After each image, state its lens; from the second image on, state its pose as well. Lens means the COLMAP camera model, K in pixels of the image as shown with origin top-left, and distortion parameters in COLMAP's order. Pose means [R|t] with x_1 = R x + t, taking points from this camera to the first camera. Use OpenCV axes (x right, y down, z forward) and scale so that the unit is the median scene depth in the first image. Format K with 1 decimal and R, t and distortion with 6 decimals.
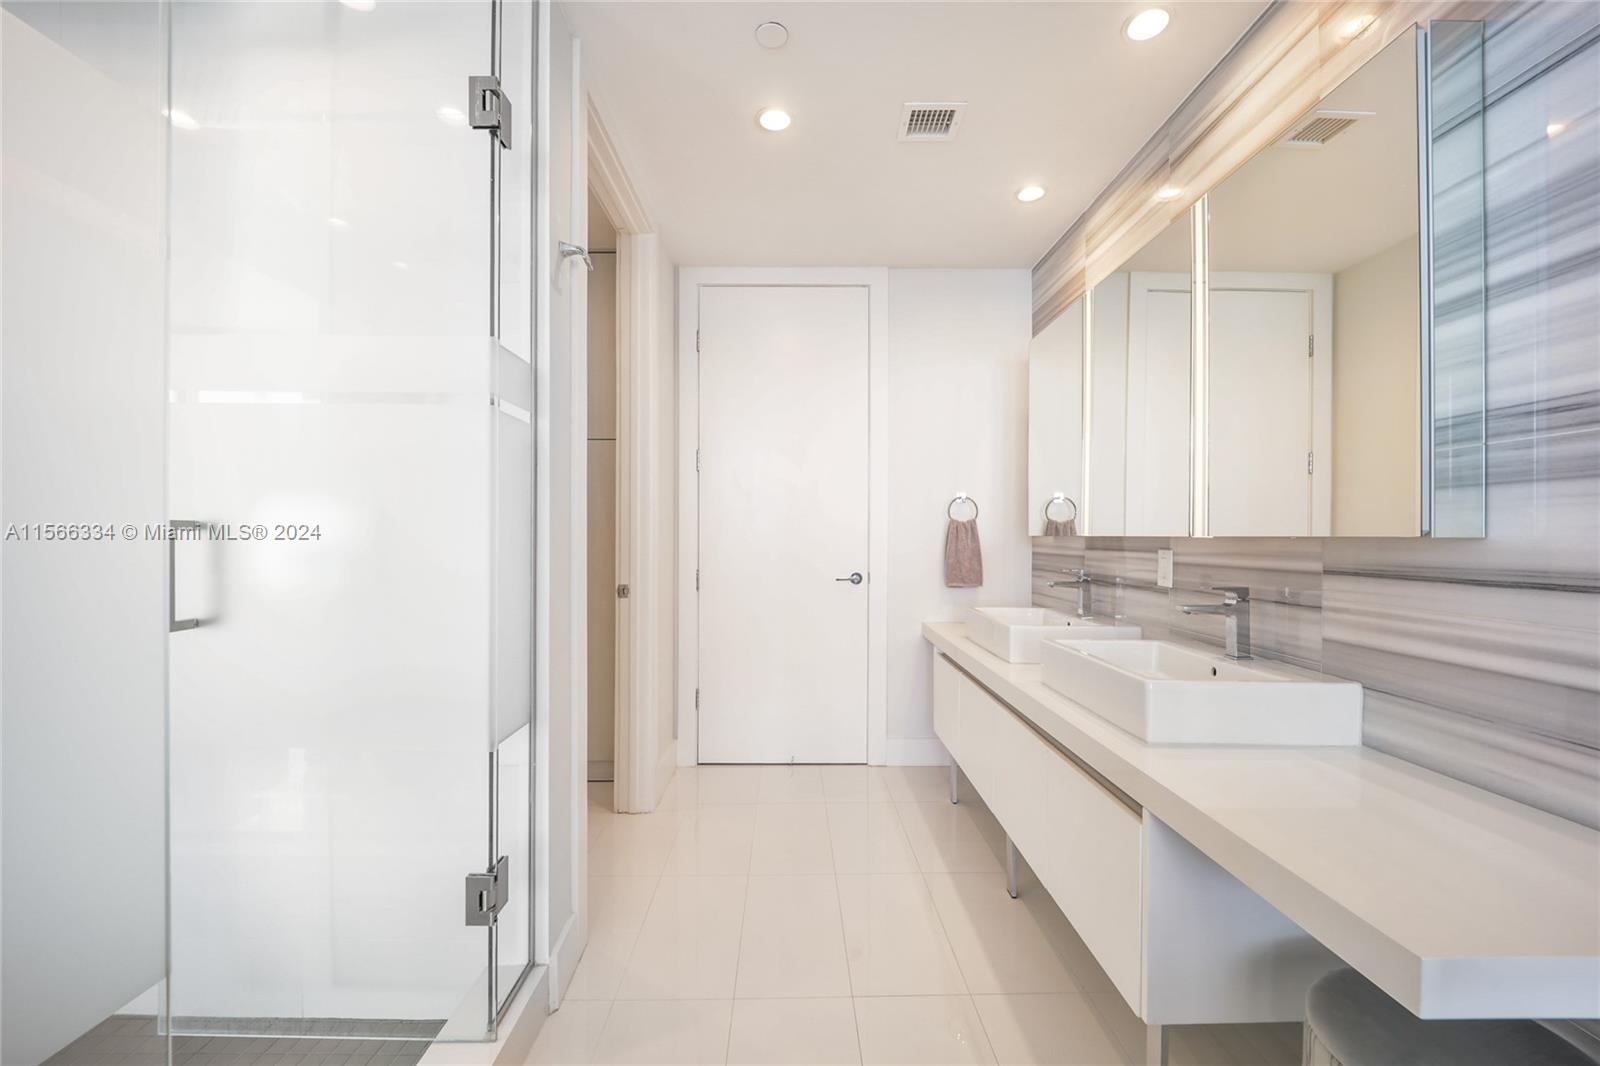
lens RADIAL K [[640.4, 0, 796.1], [0, 640.4, 544.4], [0, 0, 1]] dist [-0.014822, -0.000458]
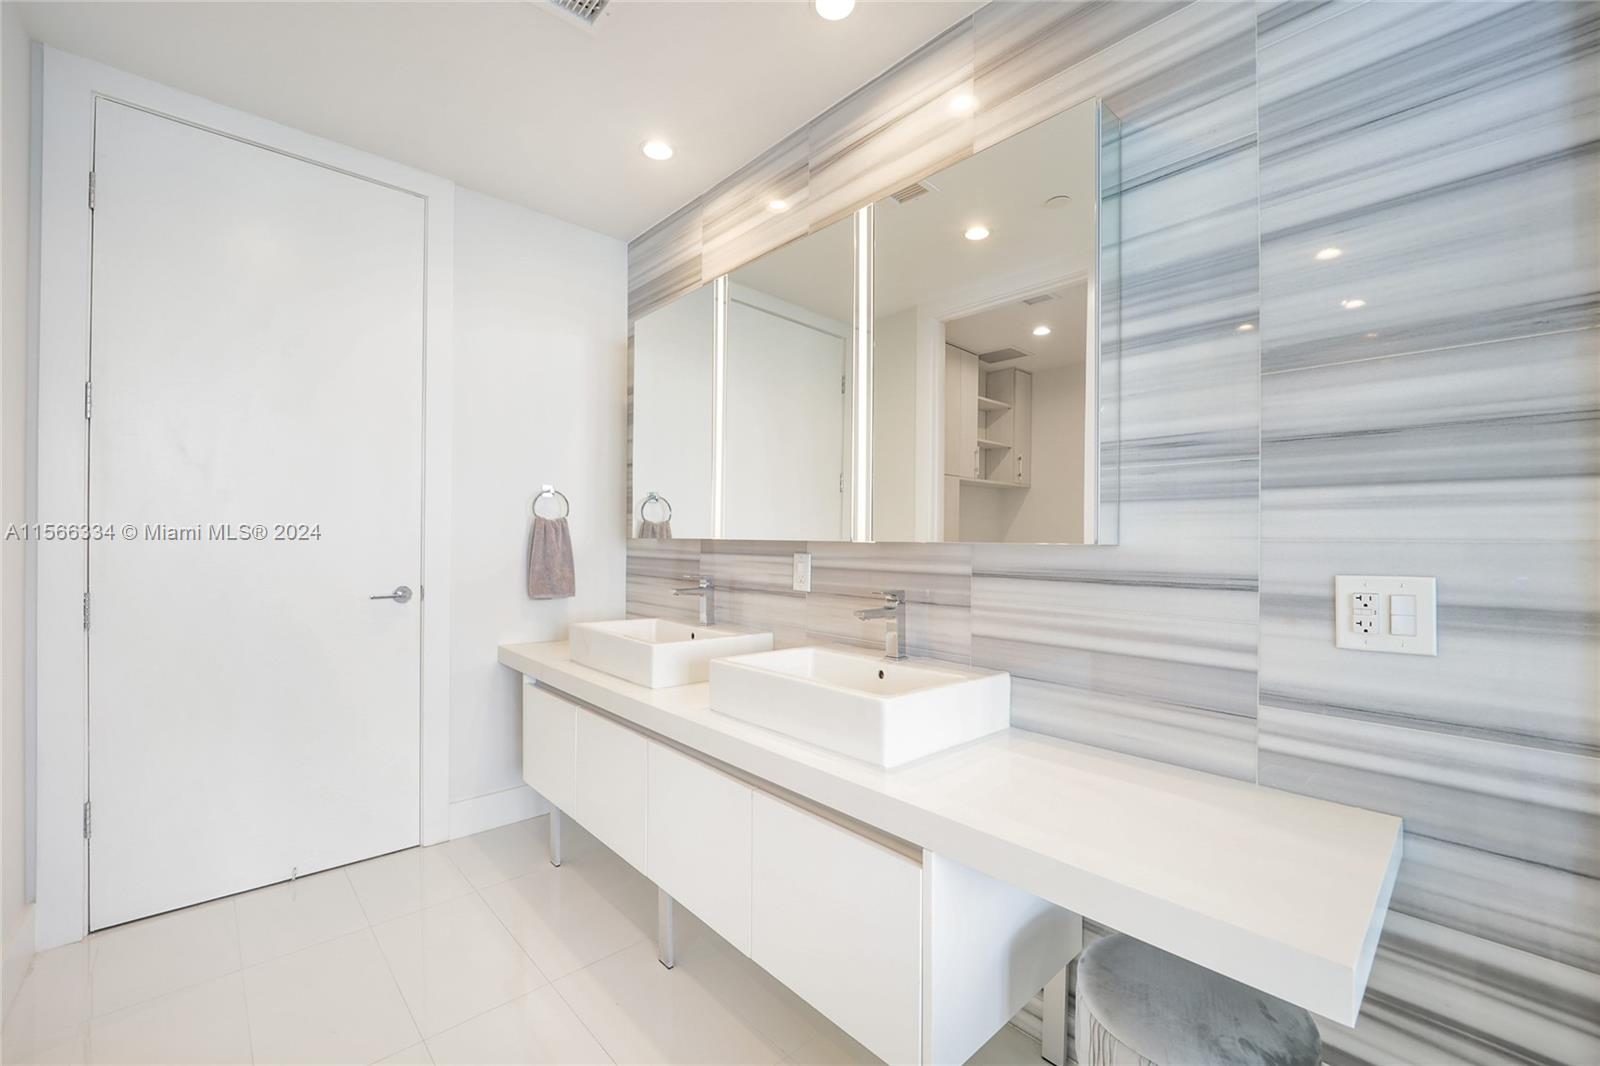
lens RADIAL K [[640.4, 0, 796.1], [0, 640.4, 544.4], [0, 0, 1]] dist [-0.014822, -0.000458]
pose [[0.737408, 0.000127, 0.675447, -0.107370], [-0.000013, 1.000000, -0.000174, -0.006295], [-0.675447, 0.000120, 0.737408, 0.275017]]
